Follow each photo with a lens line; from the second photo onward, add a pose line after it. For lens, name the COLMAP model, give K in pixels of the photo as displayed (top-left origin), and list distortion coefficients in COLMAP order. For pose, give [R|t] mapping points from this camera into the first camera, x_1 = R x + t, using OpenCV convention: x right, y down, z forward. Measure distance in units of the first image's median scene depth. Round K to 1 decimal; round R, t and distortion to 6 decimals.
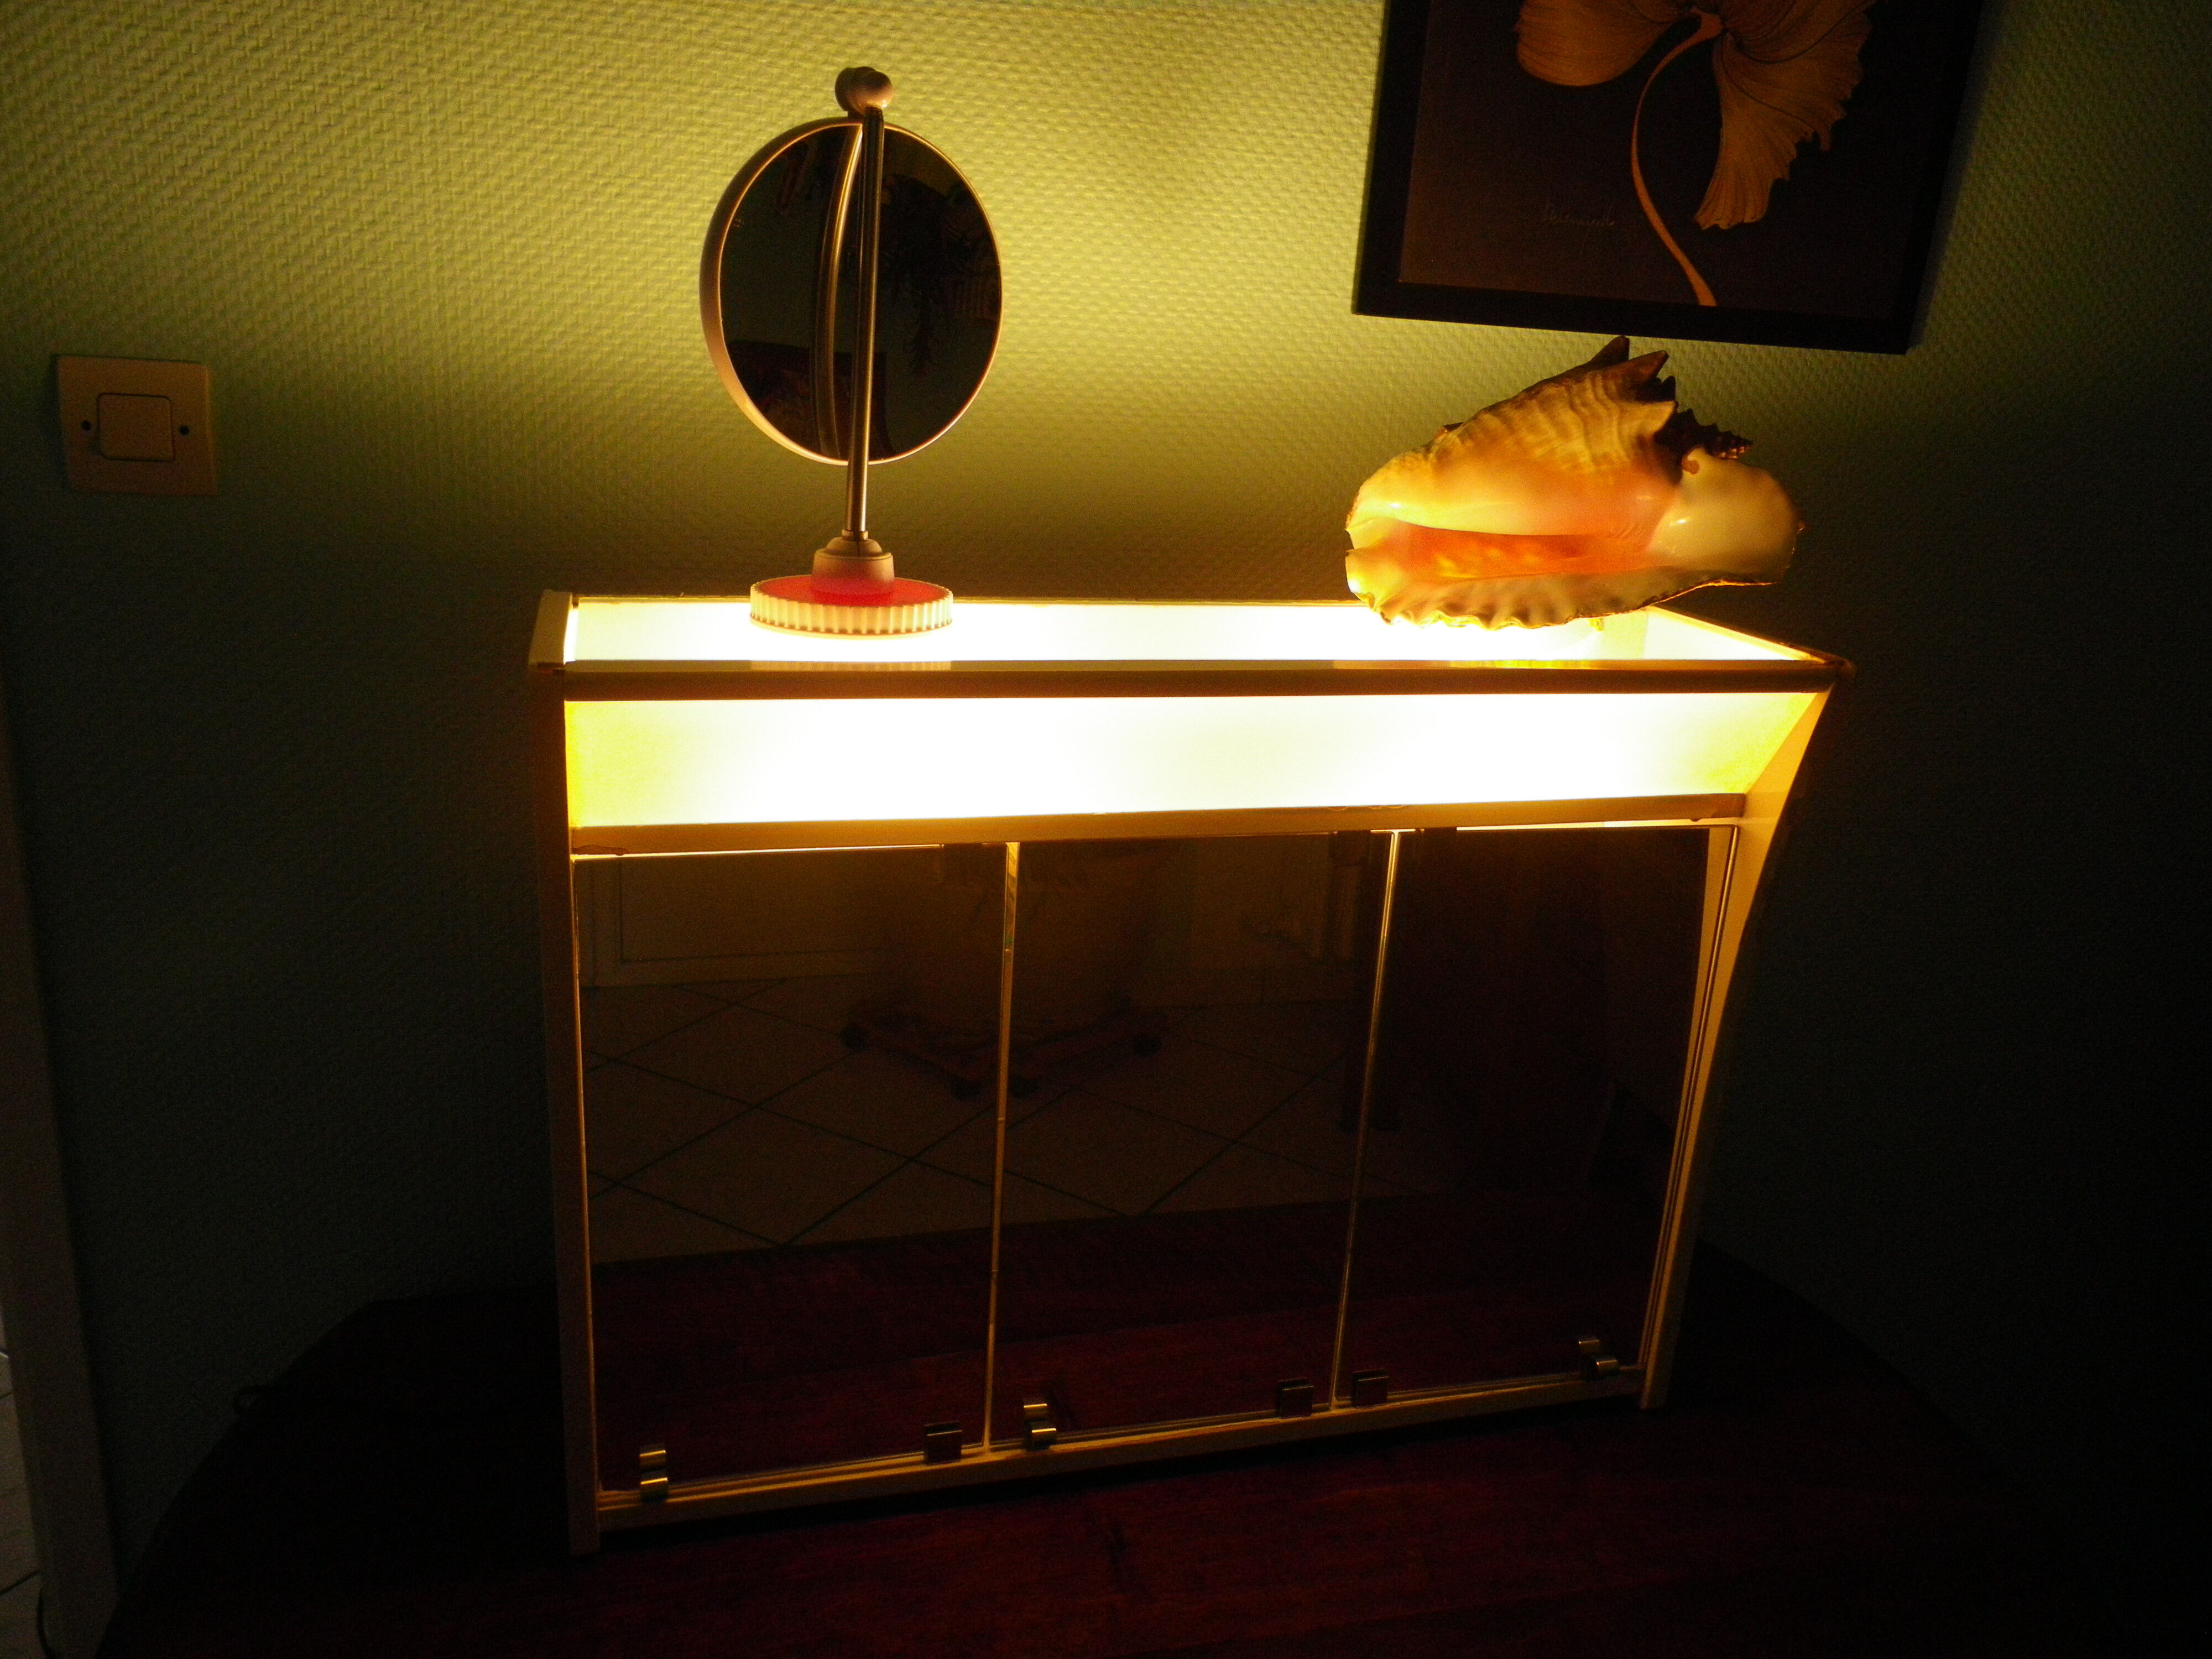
lens RADIAL K [[1677.3, 0, 1115.9], [0, 1677.3, 830.2], [0, 0, 1]] dist [-0.004090, 0.013229]
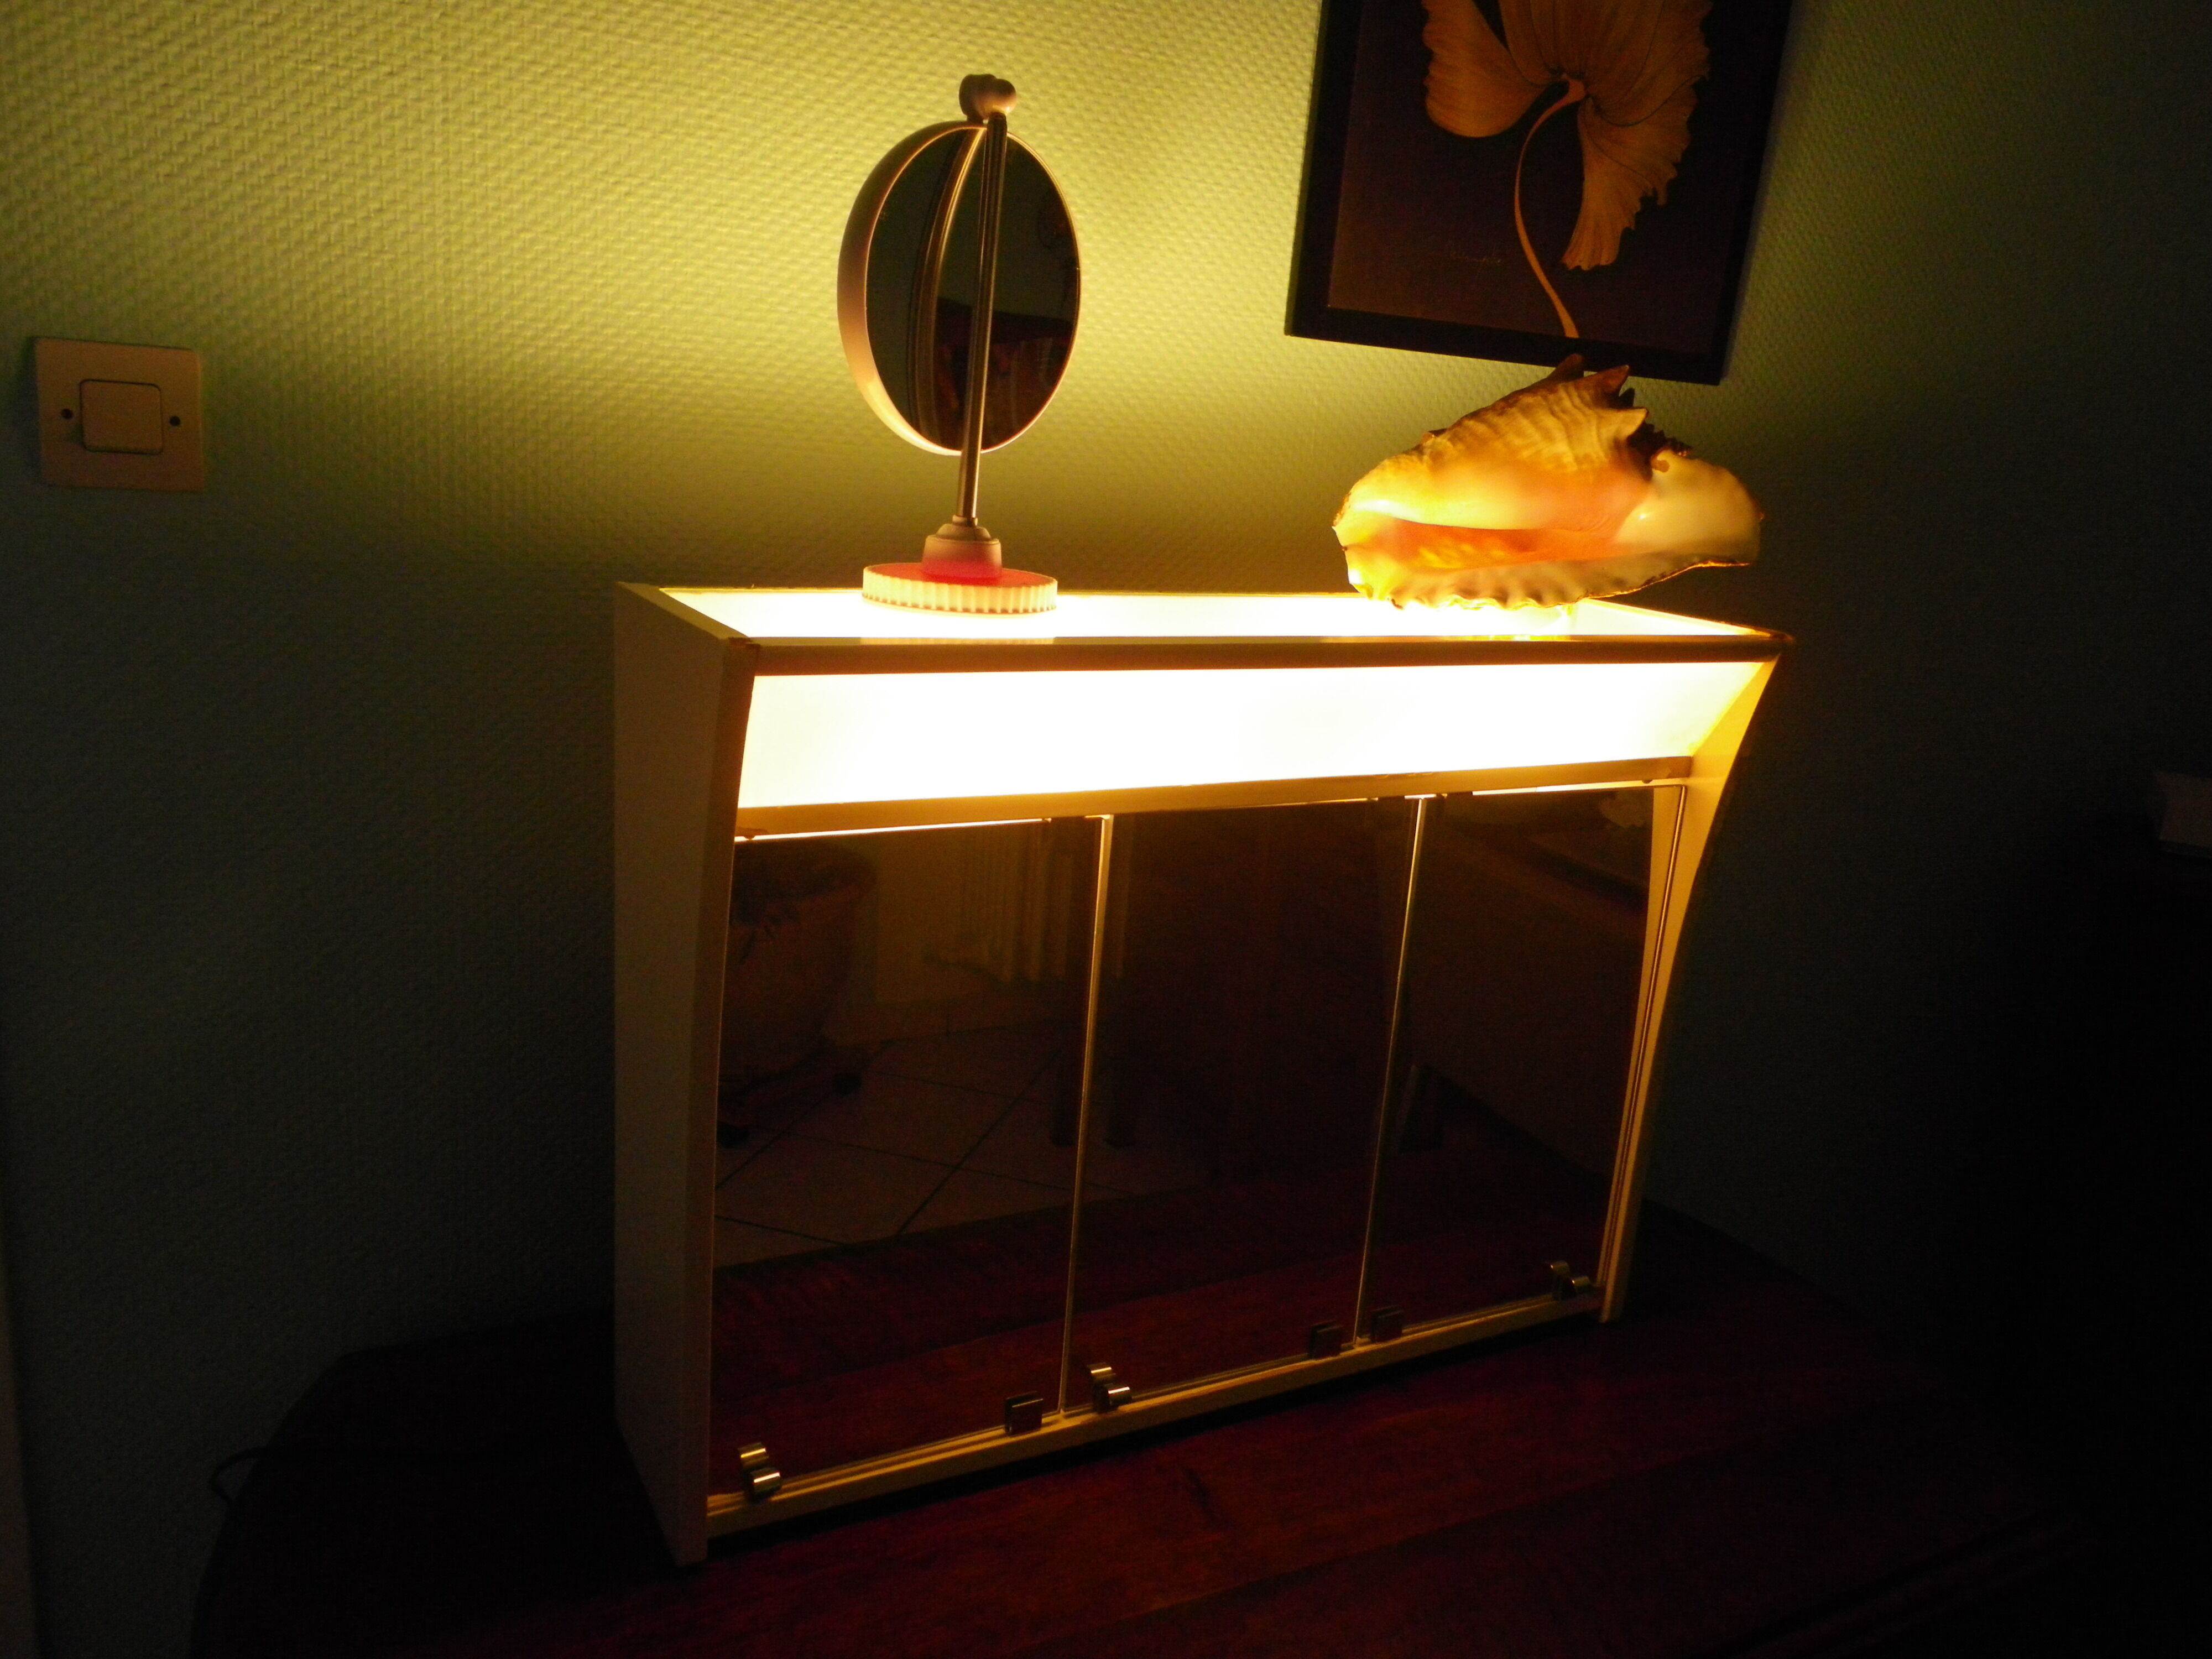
lens RADIAL K [[1677.3, 0, 1093.3], [0, 1677.3, 833.2], [0, 0, 1]] dist [-0.004090, 0.013229]
pose [[0.975242, -0.040645, 0.217374, -0.258082], [0.047446, 0.998531, -0.026154, 0.039125], [-0.215992, 0.035820, 0.975738, -0.017565]]
